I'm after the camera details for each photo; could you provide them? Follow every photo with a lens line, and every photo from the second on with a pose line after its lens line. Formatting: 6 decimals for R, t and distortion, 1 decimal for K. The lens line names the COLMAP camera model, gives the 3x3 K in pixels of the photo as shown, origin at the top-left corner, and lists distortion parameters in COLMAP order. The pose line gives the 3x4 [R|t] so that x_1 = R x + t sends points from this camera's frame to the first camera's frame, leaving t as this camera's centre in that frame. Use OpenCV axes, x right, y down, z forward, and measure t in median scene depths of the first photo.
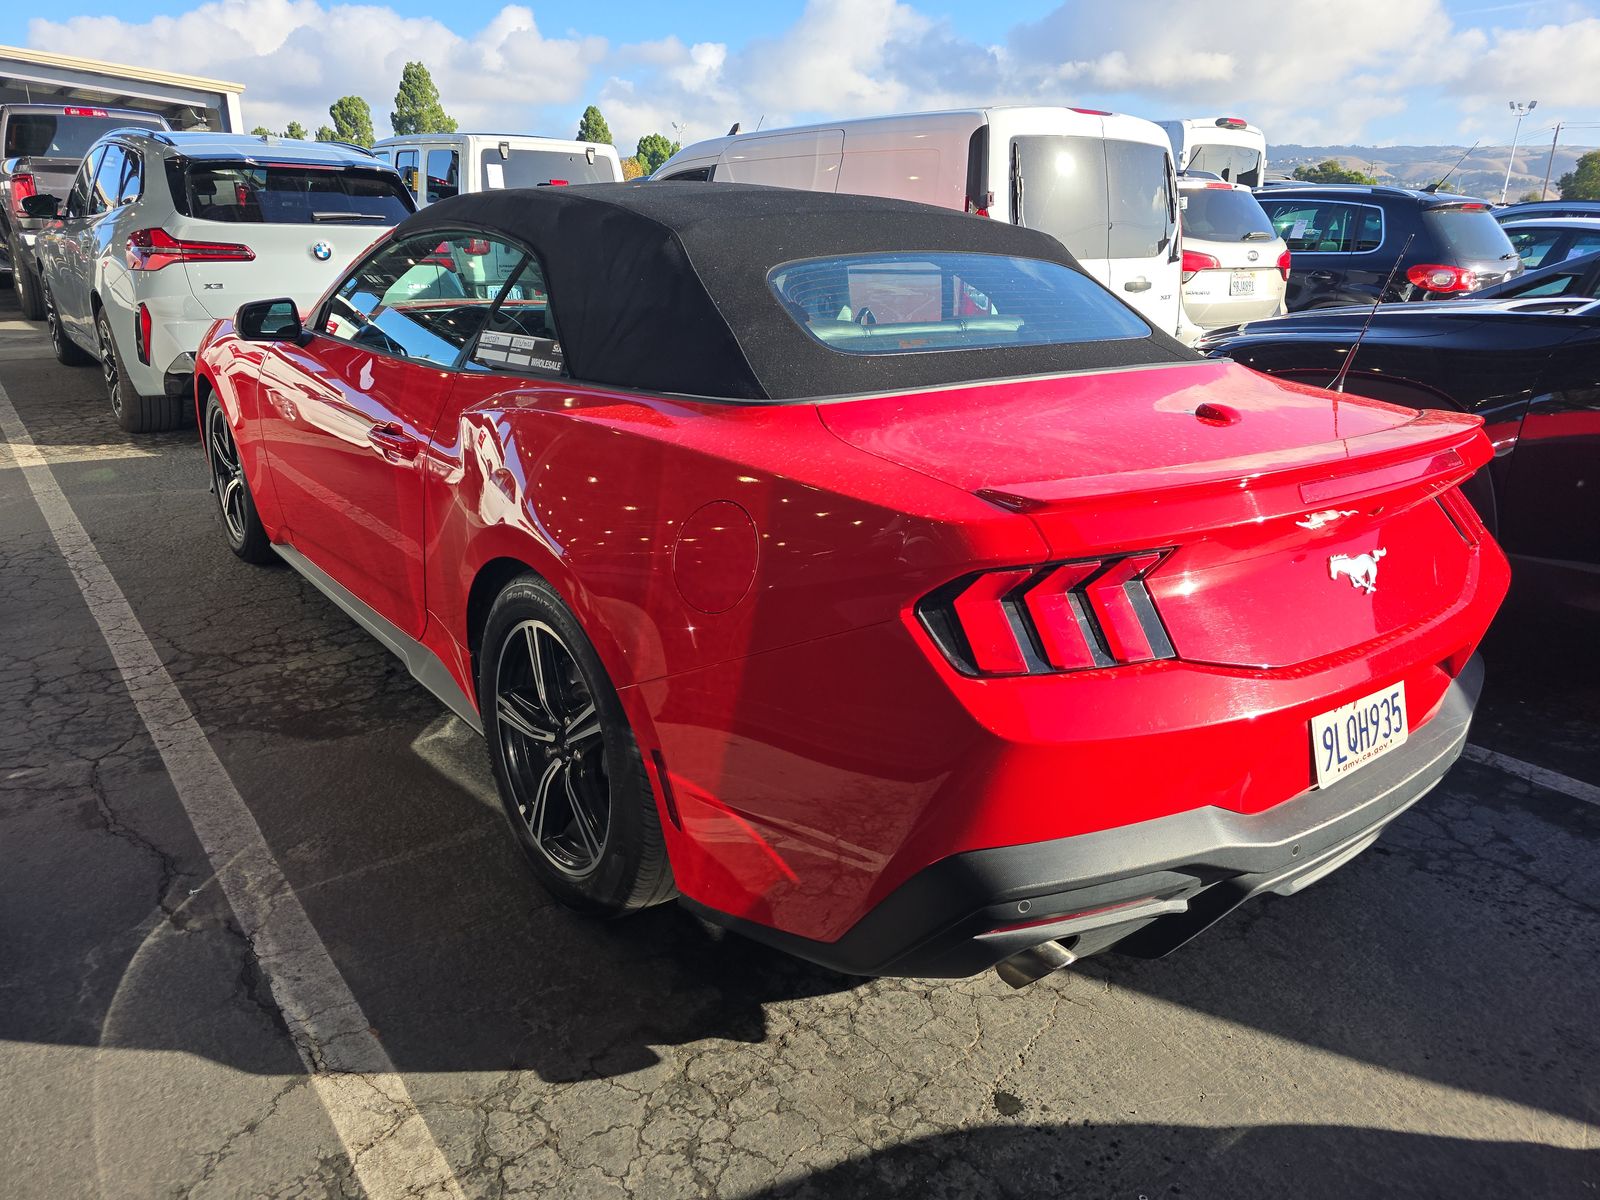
lens RADIAL K [[1096.0, 0, 806.1], [0, 1096.0, 598.0], [0, 0, 1]] dist [0.036620, -0.032369]
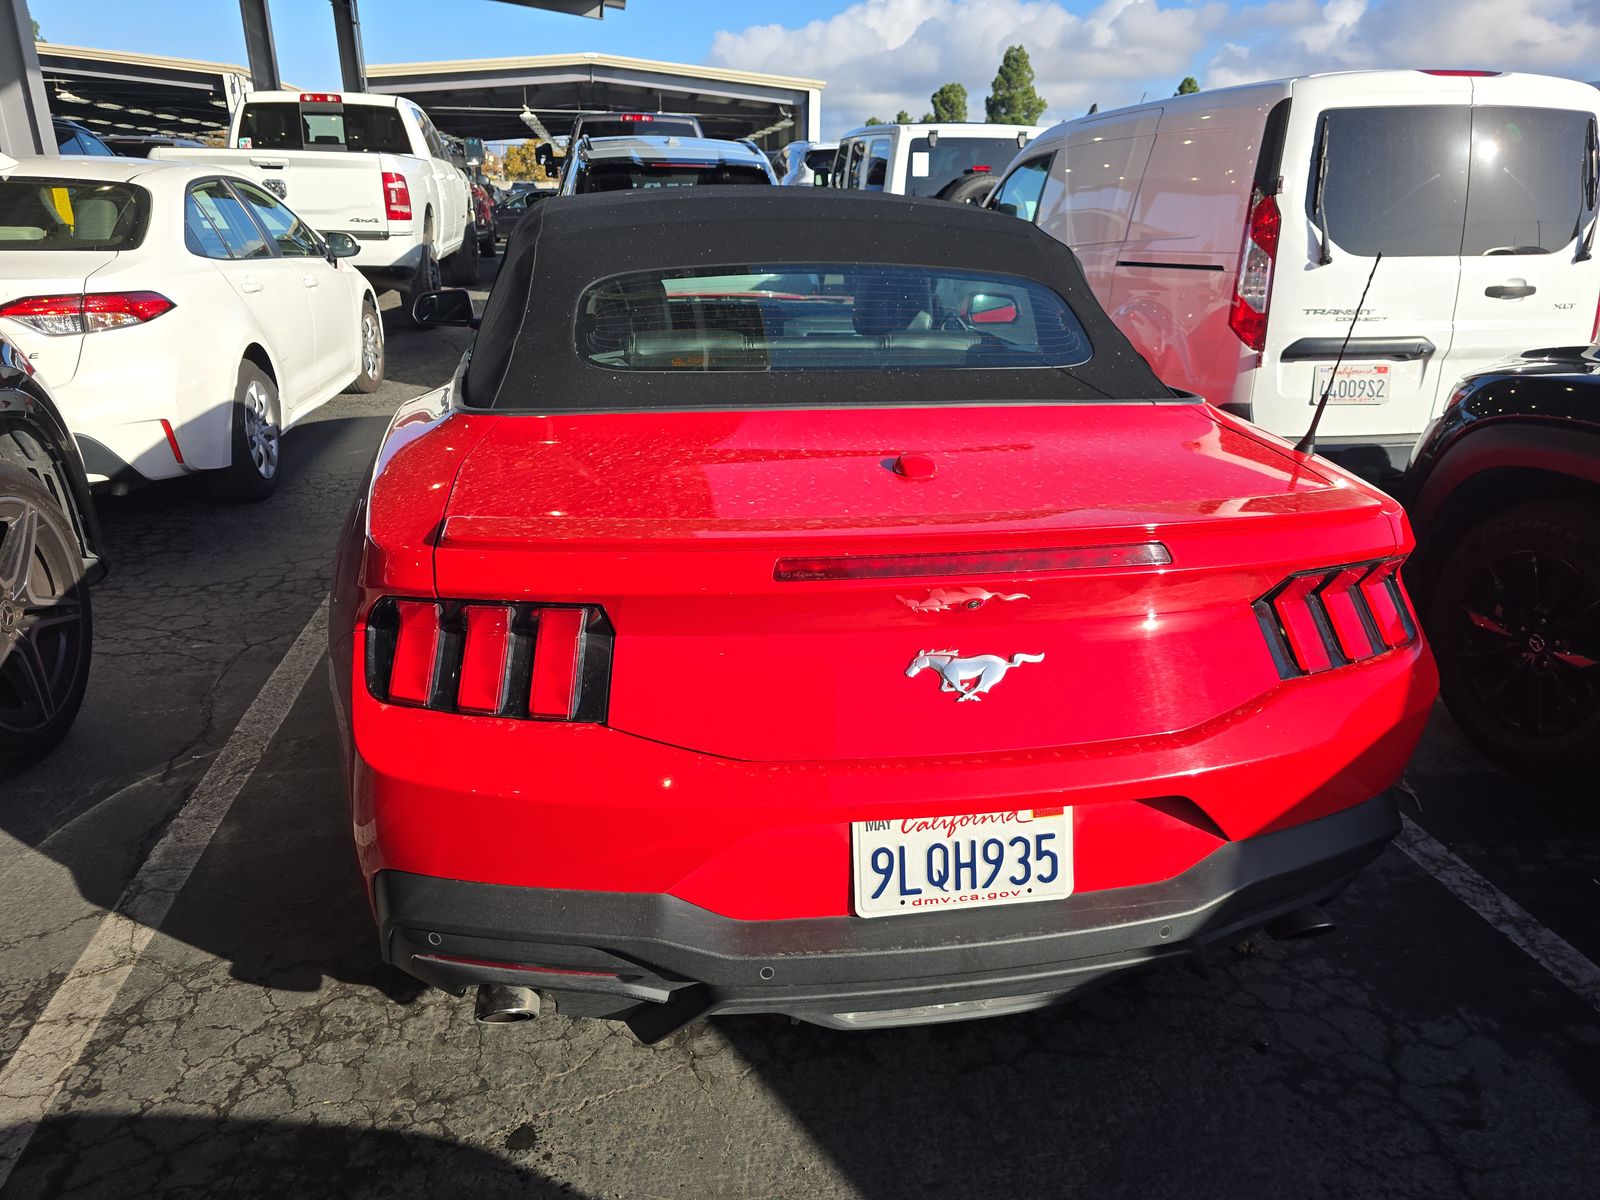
lens RADIAL K [[1103.8, 0, 806.4], [0, 1103.8, 592.4], [0, 0, 1]] dist [0.035537, -0.034536]
pose [[0.877597, 0.150899, -0.455030, 0.155253], [-0.145636, 0.988229, 0.046840, -0.021434], [0.456742, 0.025162, 0.889243, 0.043273]]
